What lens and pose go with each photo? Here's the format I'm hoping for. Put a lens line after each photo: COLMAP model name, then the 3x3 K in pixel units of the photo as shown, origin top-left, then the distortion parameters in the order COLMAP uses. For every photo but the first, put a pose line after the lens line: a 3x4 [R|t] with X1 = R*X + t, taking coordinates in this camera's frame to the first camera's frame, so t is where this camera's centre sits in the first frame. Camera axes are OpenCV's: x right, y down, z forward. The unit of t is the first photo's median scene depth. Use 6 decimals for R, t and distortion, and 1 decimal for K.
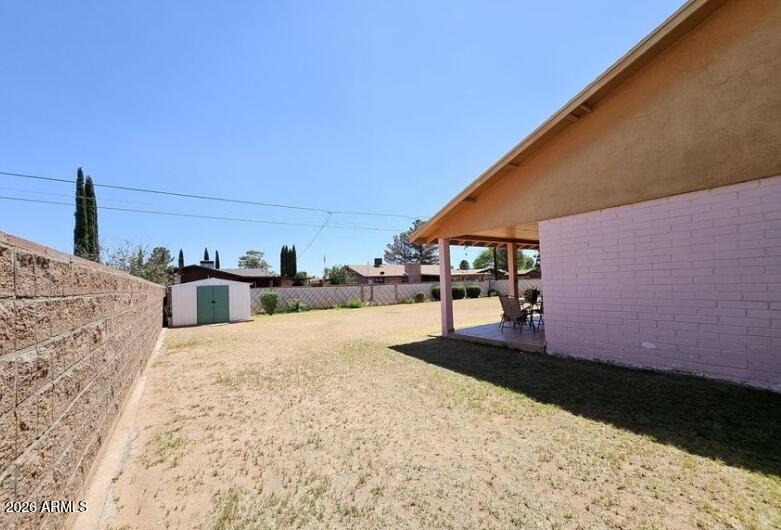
lens RADIAL K [[312.0, 0, 390.5], [0, 312.0, 265.0], [0, 0, 1]] dist [-0.044591, 0.000018]
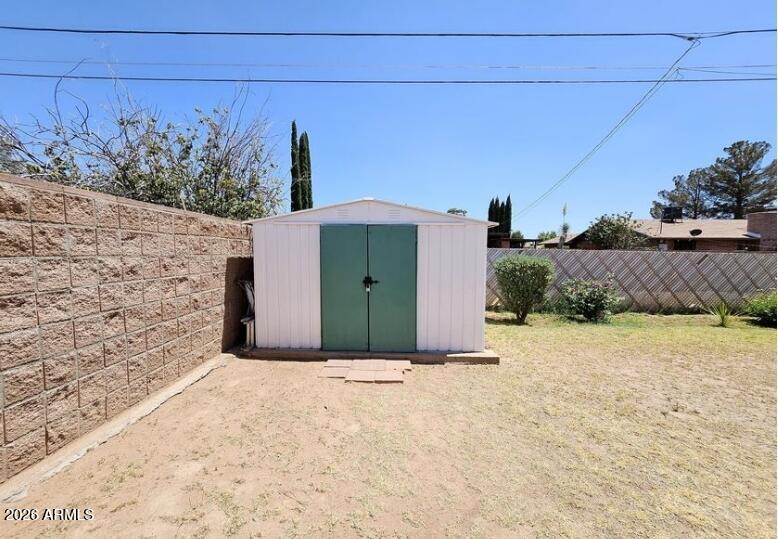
lens RADIAL K [[313.9, 0, 389.0], [0, 313.9, 269.5], [0, 0, 1]] dist [-0.000541, -0.000015]
pose [[0.817128, 0.082244, -0.570558, -0.140783], [-0.009984, 0.991641, 0.128643, 0.025419], [0.576369, -0.099422, 0.811119, 0.276651]]
